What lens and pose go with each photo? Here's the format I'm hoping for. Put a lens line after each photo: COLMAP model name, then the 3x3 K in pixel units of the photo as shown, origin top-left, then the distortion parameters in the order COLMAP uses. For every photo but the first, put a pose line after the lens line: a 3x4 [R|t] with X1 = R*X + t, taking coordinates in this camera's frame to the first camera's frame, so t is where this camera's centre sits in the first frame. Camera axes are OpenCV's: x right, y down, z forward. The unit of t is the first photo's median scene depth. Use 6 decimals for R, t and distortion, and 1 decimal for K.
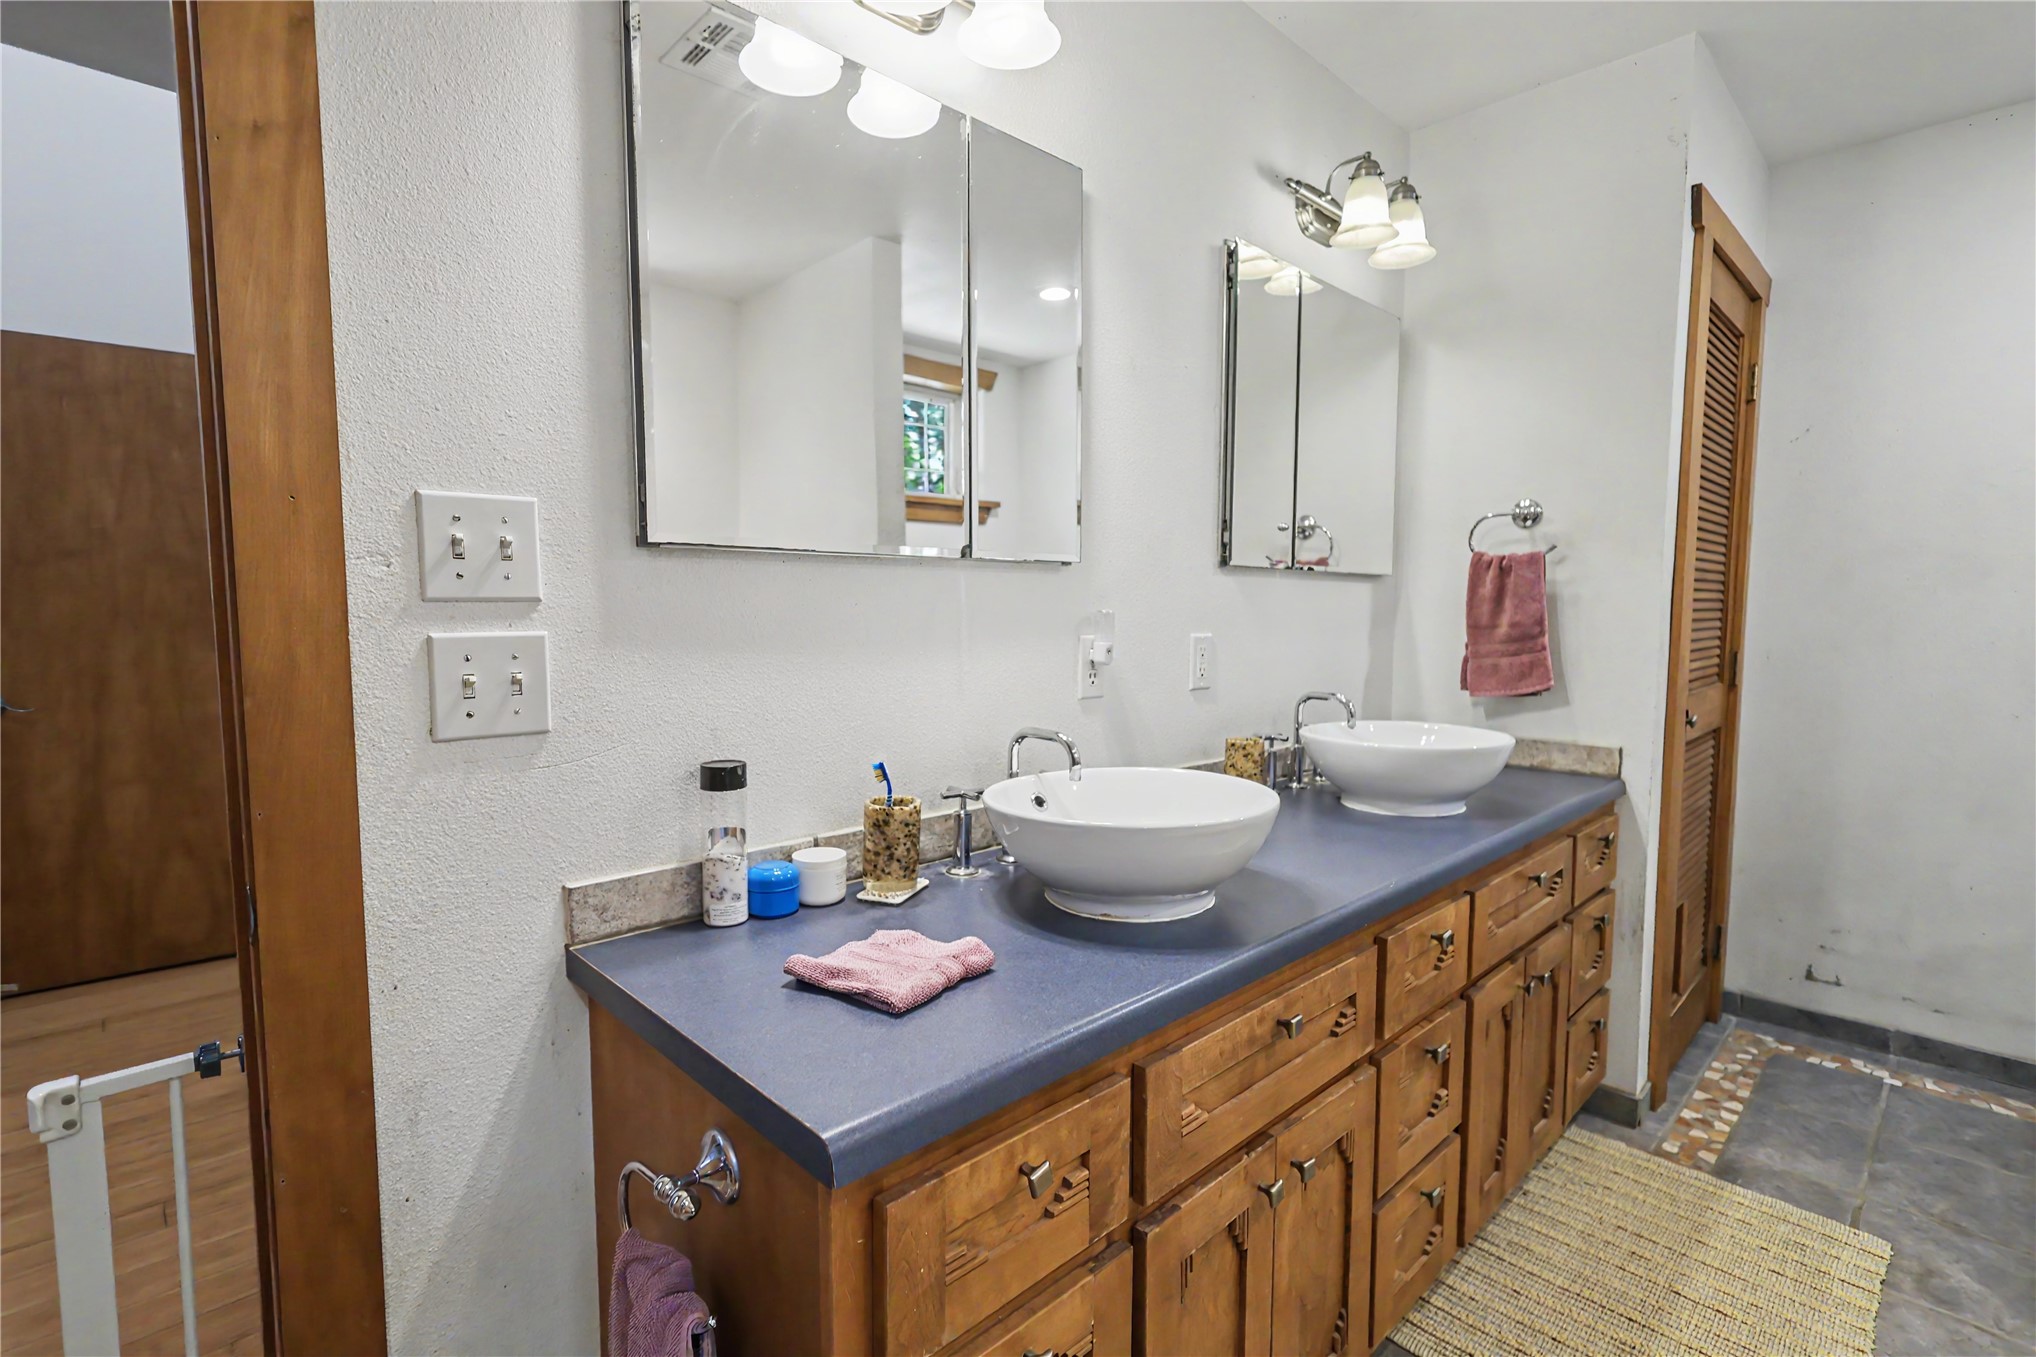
lens RADIAL K [[939.2, 0, 1024.2], [0, 939.2, 677.3], [0, 0, 1]] dist [0.000116, 0.001131]
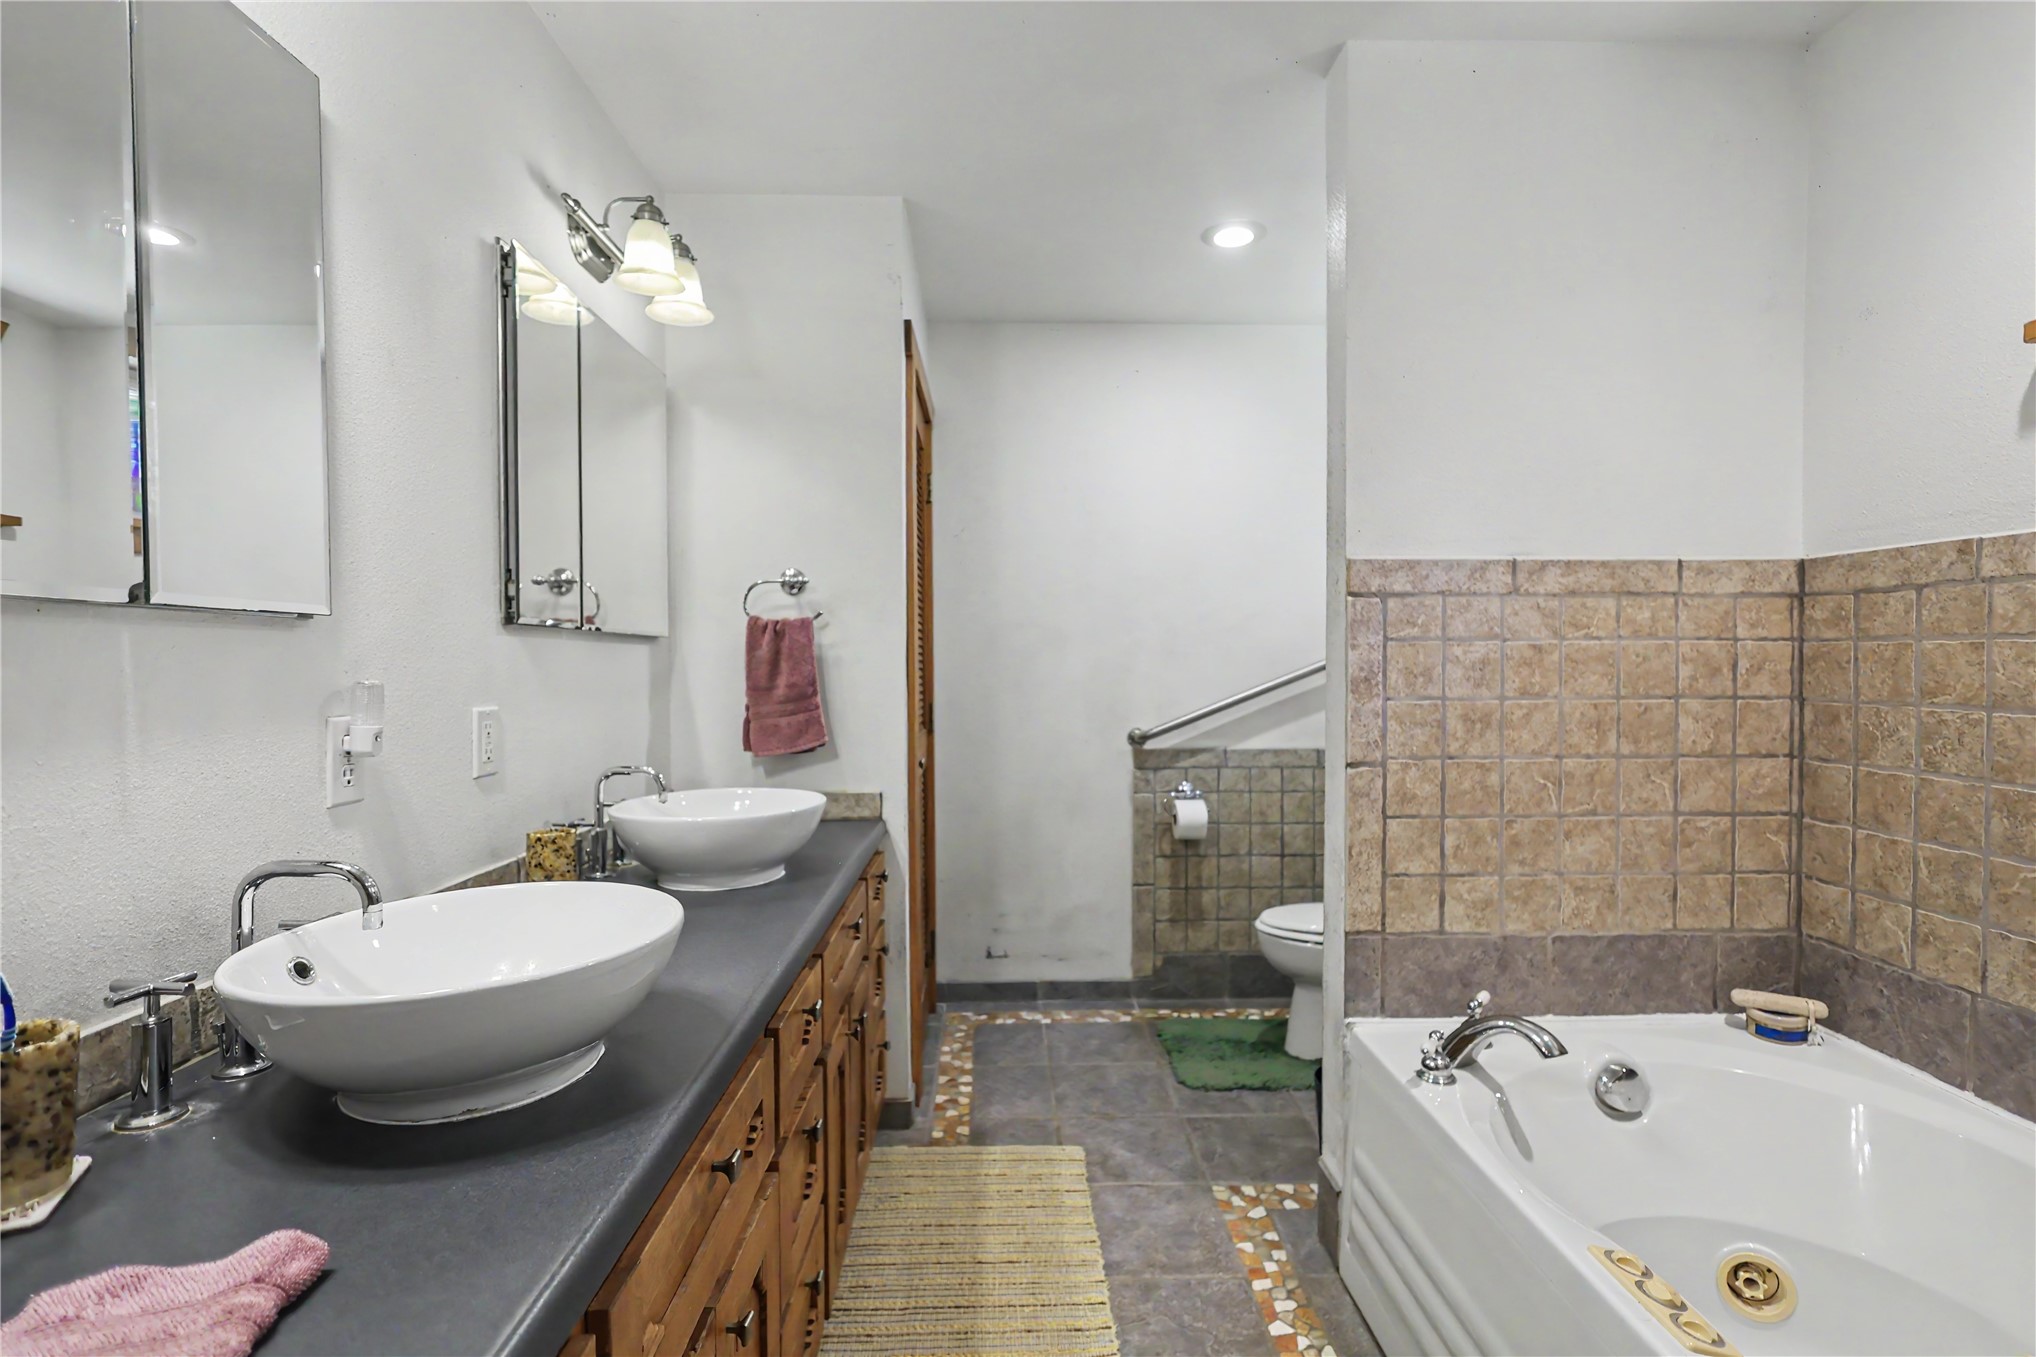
lens RADIAL K [[939.2, 0, 1019.9], [0, 939.2, 677.1], [0, 0, 1]] dist [0.000116, 0.001131]
pose [[0.678502, -0.015581, 0.734433, -0.090848], [0.059963, 0.997614, -0.034231, -0.016617], [-0.732147, 0.067265, 0.677817, 0.112620]]
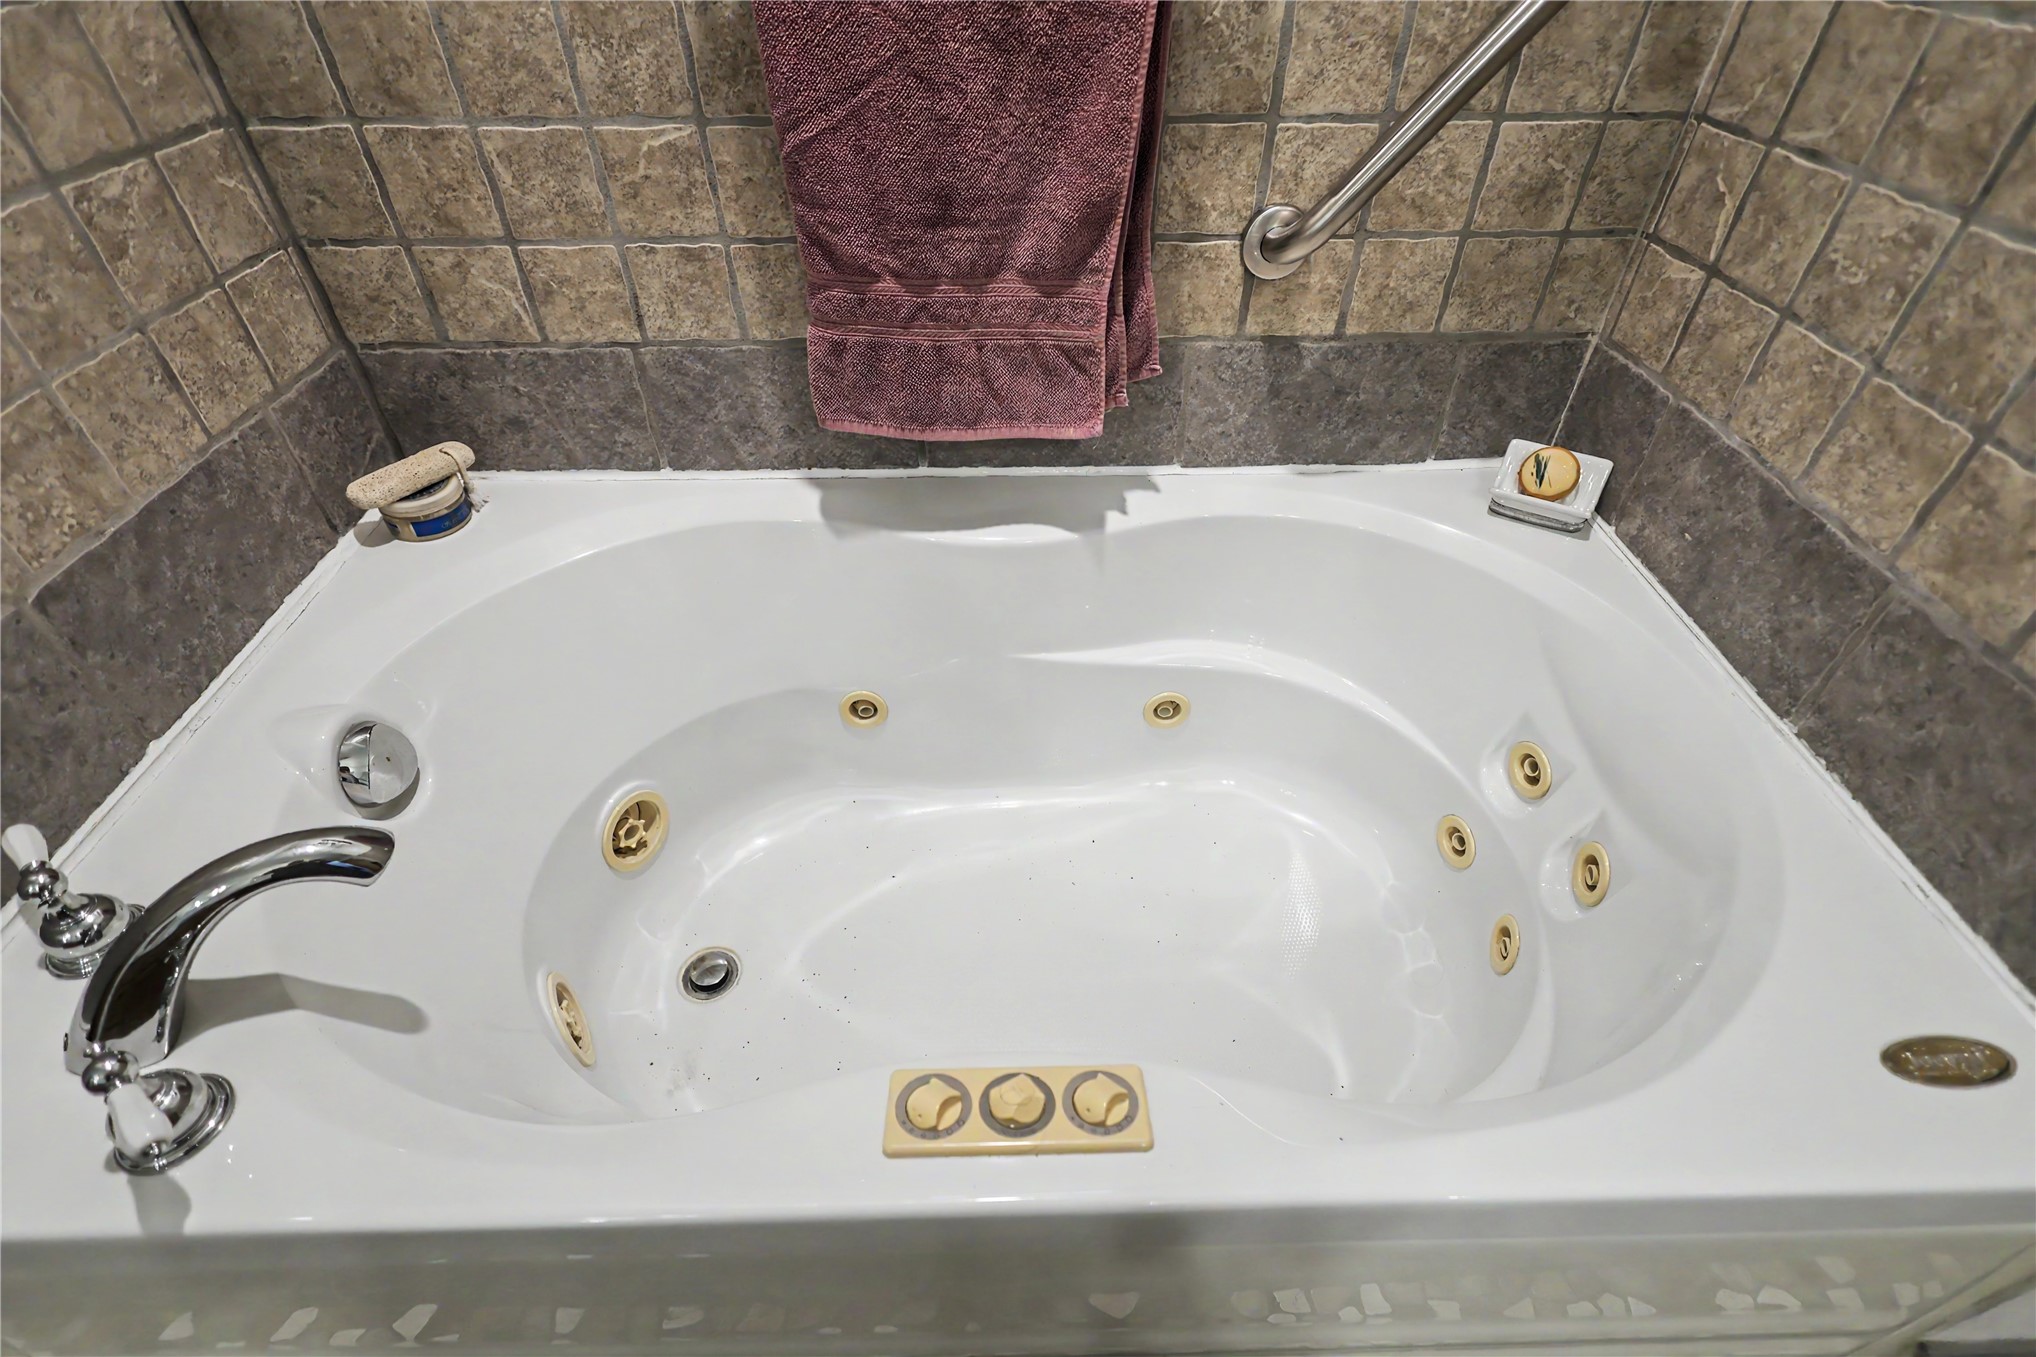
lens RADIAL K [[939.2, 0, 1010.4], [0, 939.2, 679.8], [0, 0, 1]] dist [0.000116, 0.001131]
pose [[-0.736258, -0.448613, 0.506627, 0.474757], [0.055602, 0.706035, 0.705990, 0.021324], [-0.674413, 0.547960, -0.494880, 0.320211]]
